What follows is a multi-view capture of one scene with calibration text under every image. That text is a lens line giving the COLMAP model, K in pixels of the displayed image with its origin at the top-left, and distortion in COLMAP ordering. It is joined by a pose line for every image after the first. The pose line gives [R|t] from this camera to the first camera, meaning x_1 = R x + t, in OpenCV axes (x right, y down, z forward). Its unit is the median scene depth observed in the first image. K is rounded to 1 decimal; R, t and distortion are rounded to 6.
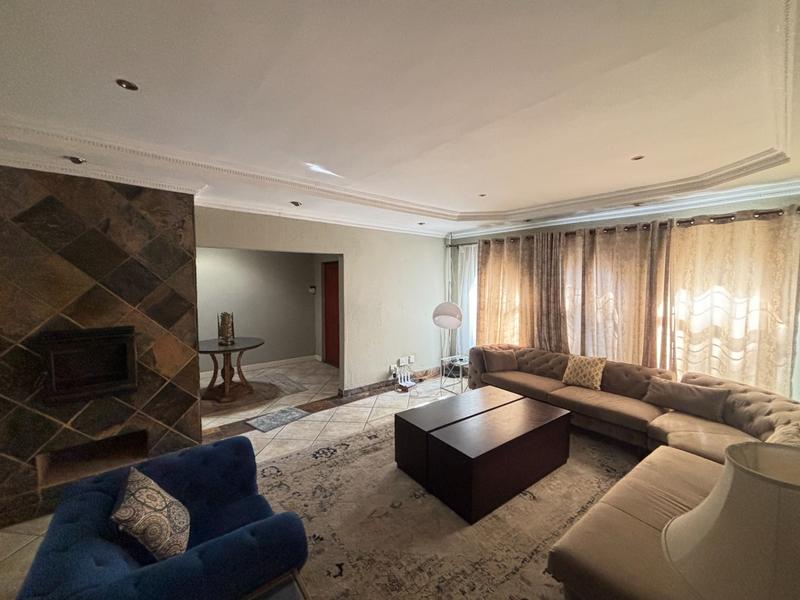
lens RADIAL K [[321.8, 0, 403.6], [0, 321.8, 296.6], [0, 0, 1]] dist [-0.000365, -0.000212]
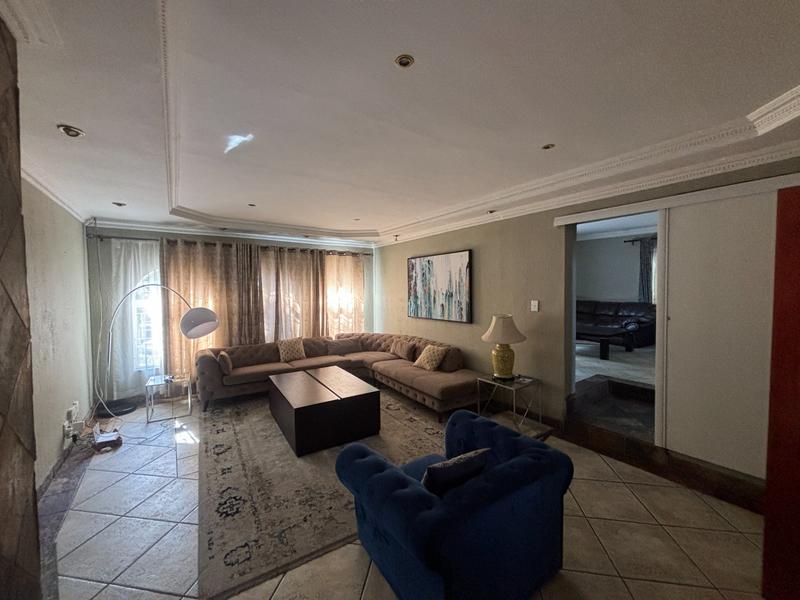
lens RADIAL K [[321.8, 0, 404.5], [0, 321.8, 297.9], [0, 0, 1]] dist [-0.000365, -0.000212]
pose [[0.047710, -0.034785, 0.998255, -0.723845], [0.056147, 0.997907, 0.032090, -0.007191], [-0.997282, 0.054518, 0.049564, 0.390469]]
